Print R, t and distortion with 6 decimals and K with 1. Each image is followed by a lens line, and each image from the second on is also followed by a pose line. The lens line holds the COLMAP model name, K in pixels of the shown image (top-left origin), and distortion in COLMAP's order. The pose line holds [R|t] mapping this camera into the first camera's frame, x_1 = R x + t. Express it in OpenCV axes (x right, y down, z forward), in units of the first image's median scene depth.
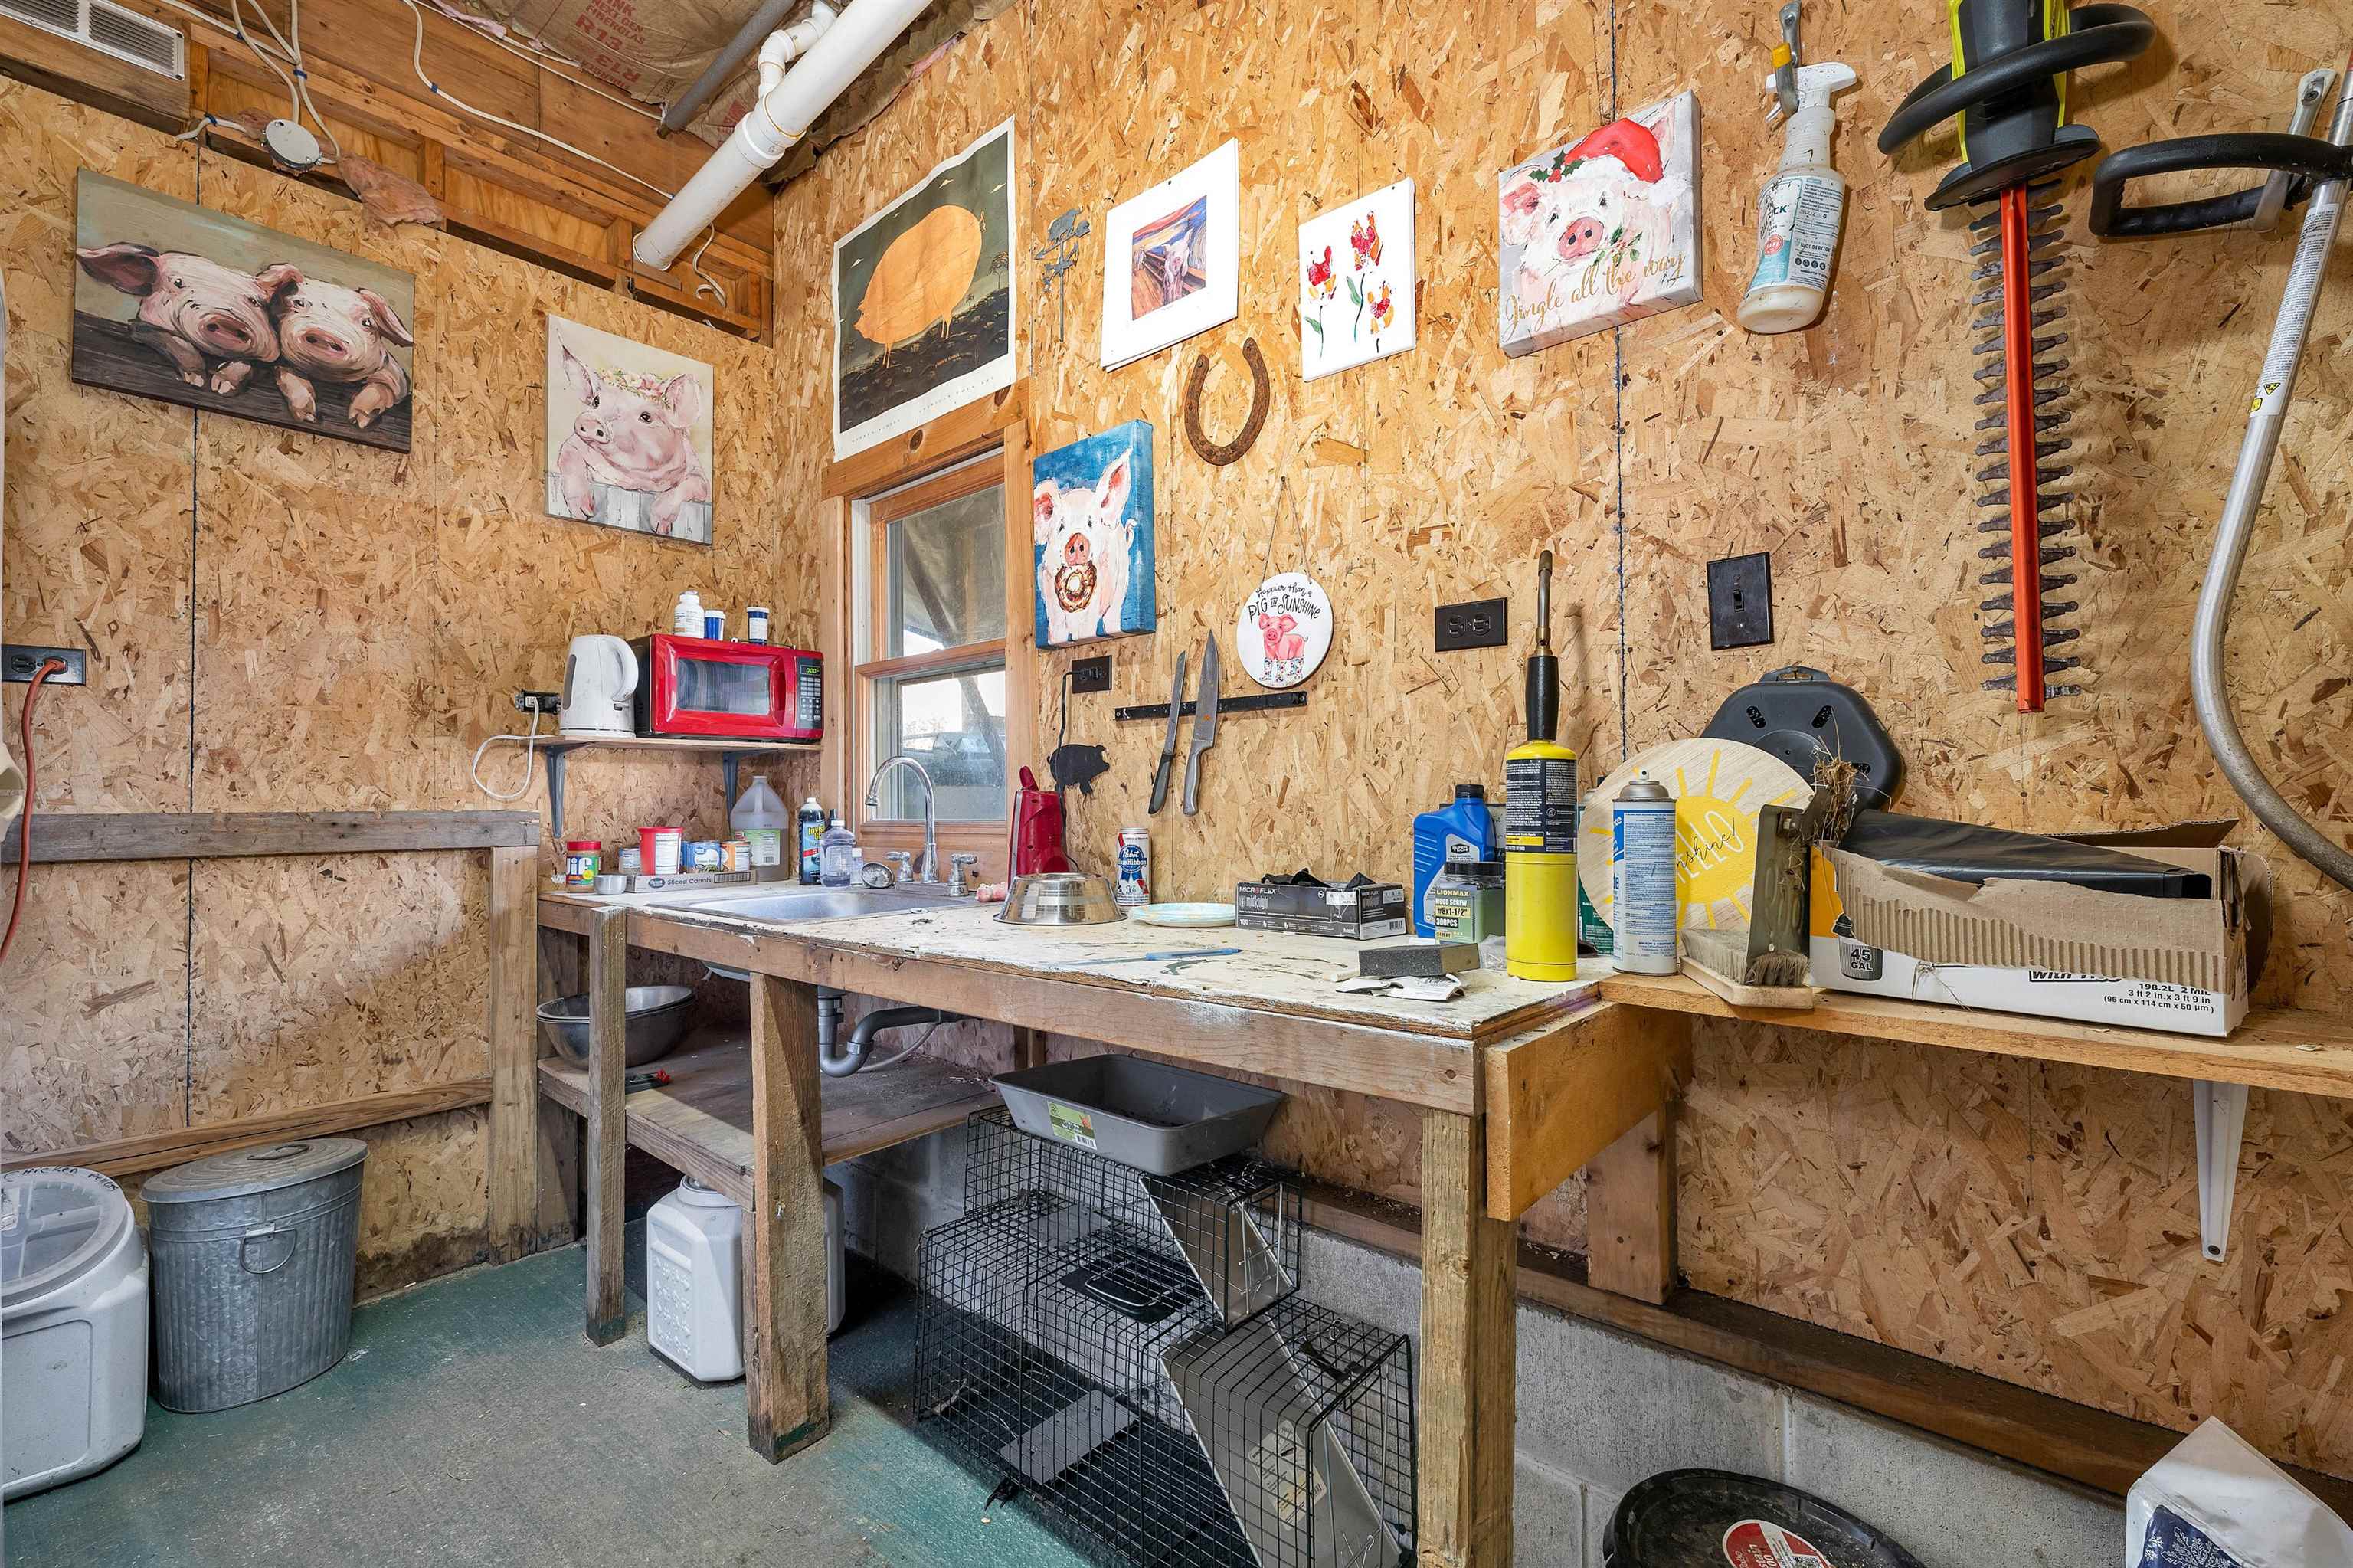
lens RADIAL K [[989.4, 0, 1126.8], [0, 989.4, 785.7], [0, 0, 1]] dist [0.033043, -0.000146]
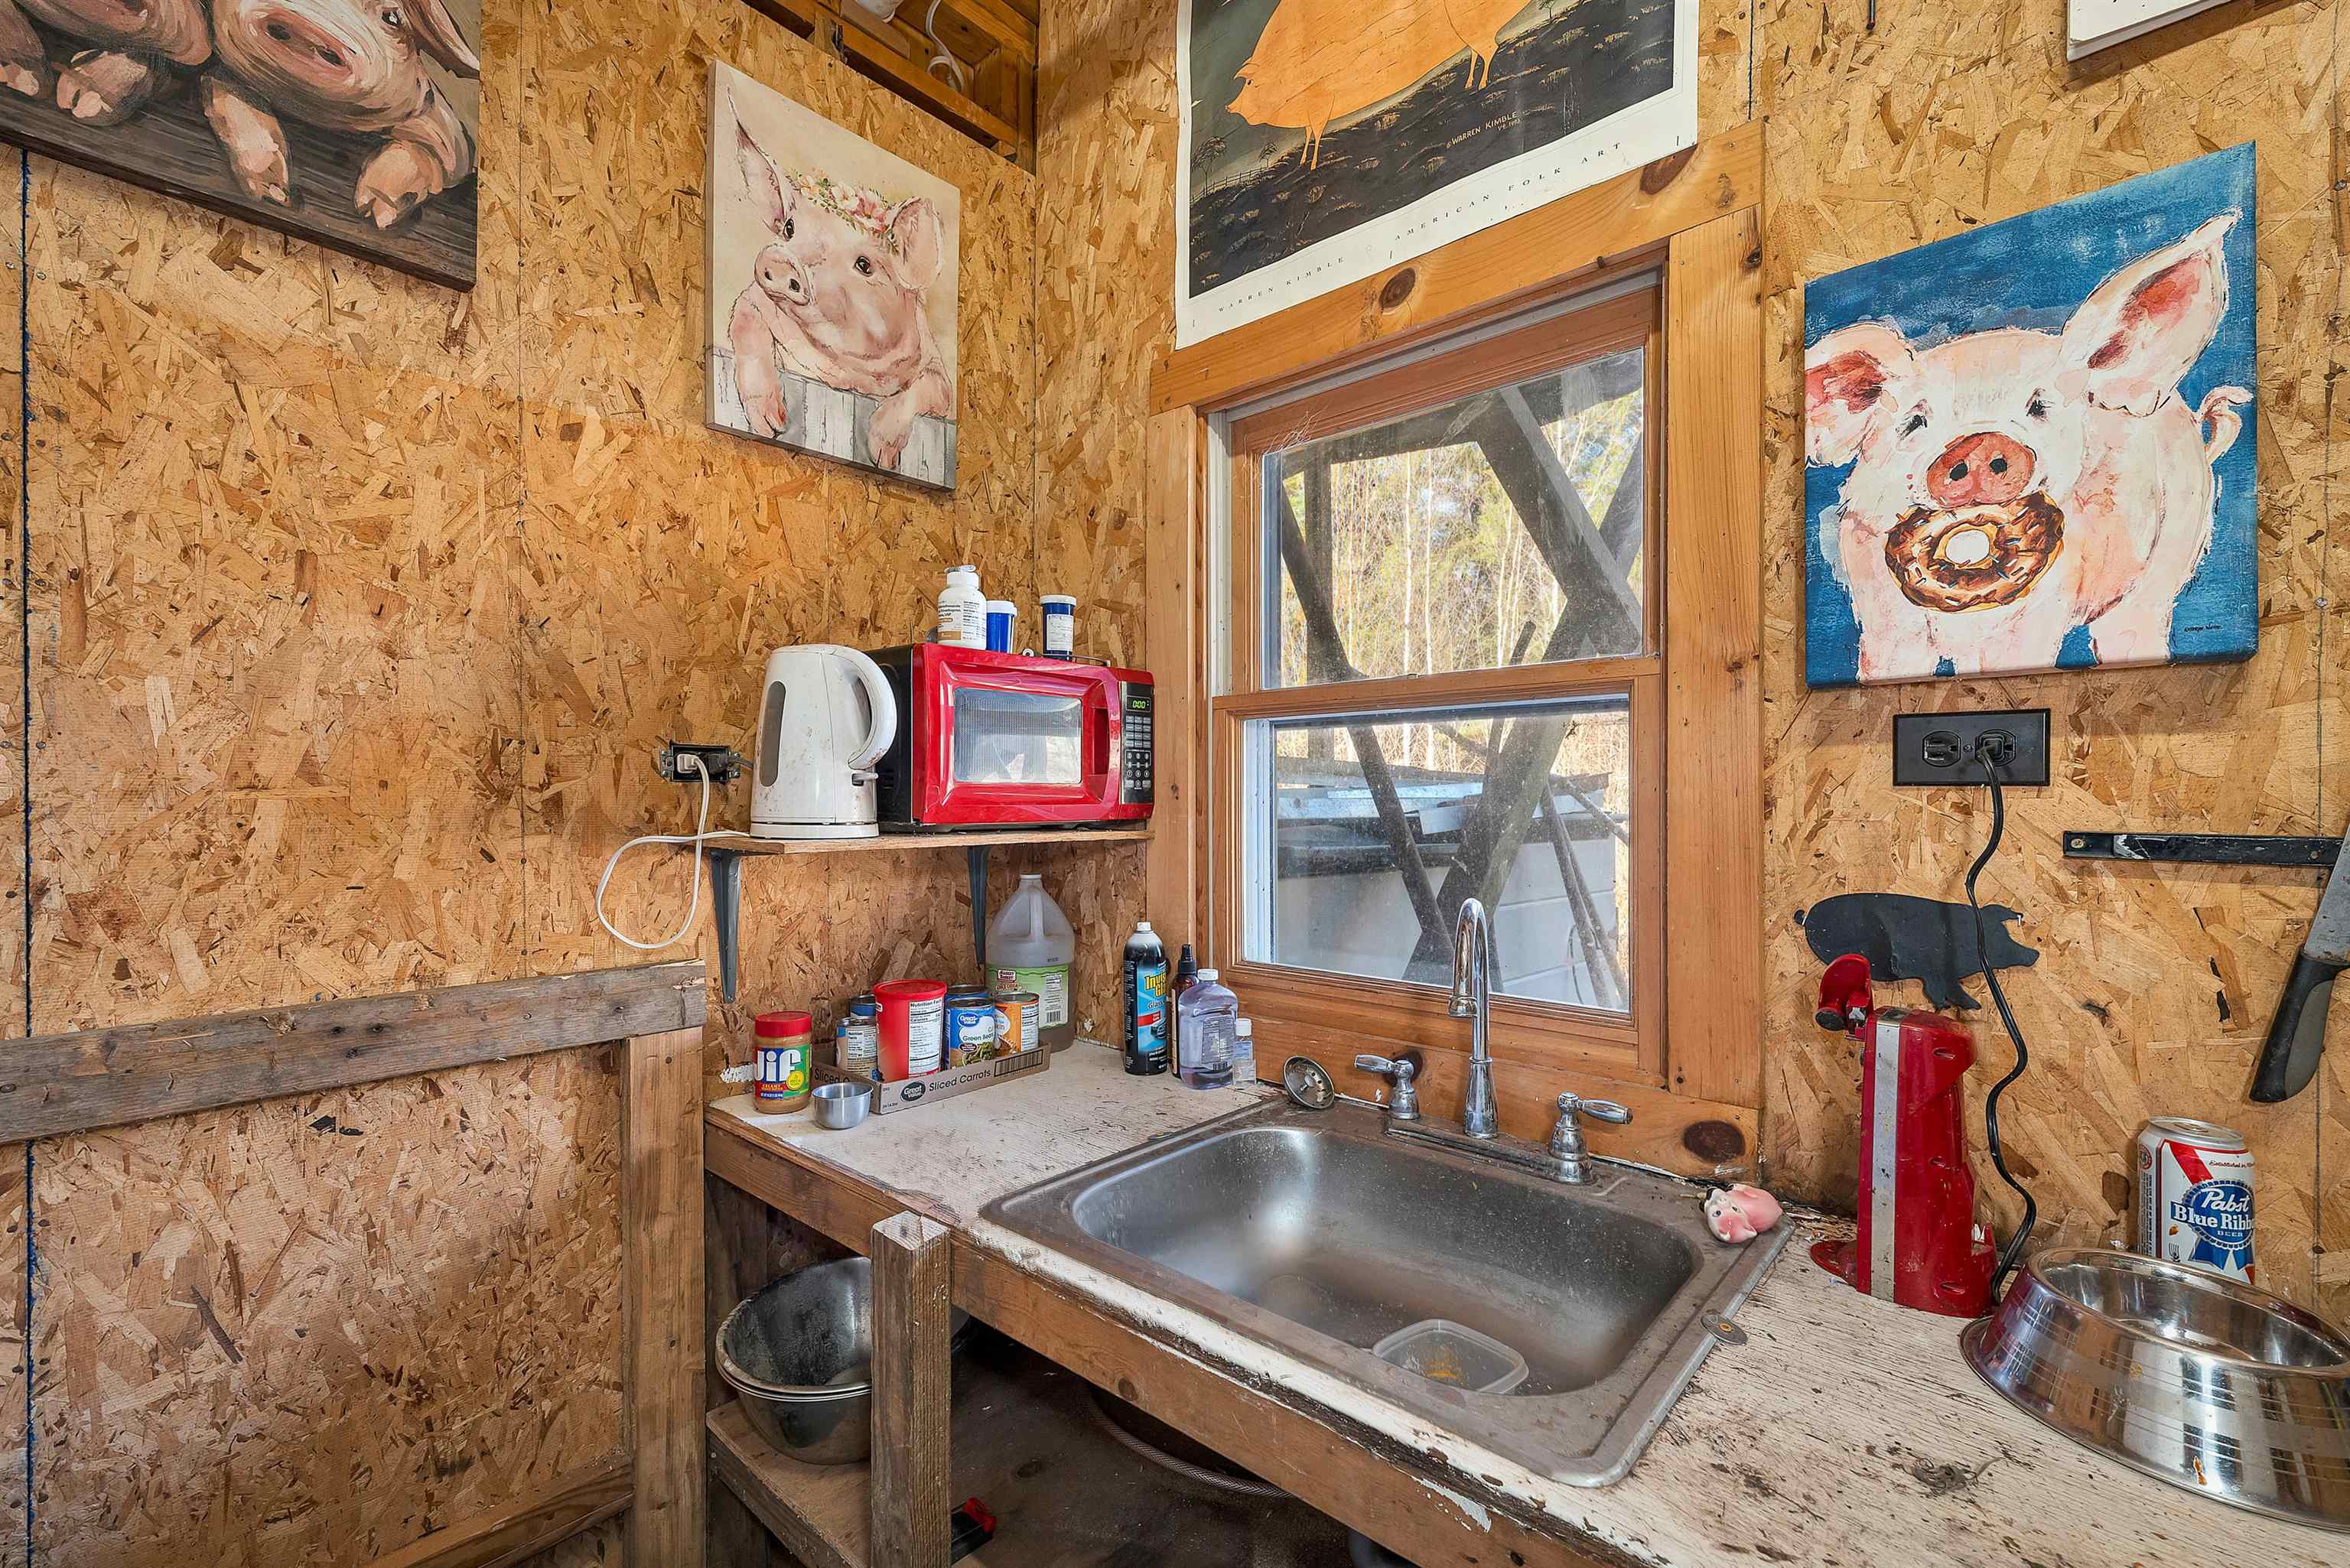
lens RADIAL K [[1005.8, 0, 1164.9], [0, 1005.8, 813.6], [0, 0, 1]] dist [0.010403, 0.000660]
pose [[0.999795, 0.008272, 0.018488, -0.357476], [-0.008824, 0.999511, 0.029988, -0.079102], [-0.018231, -0.030145, 0.999379, 0.458611]]
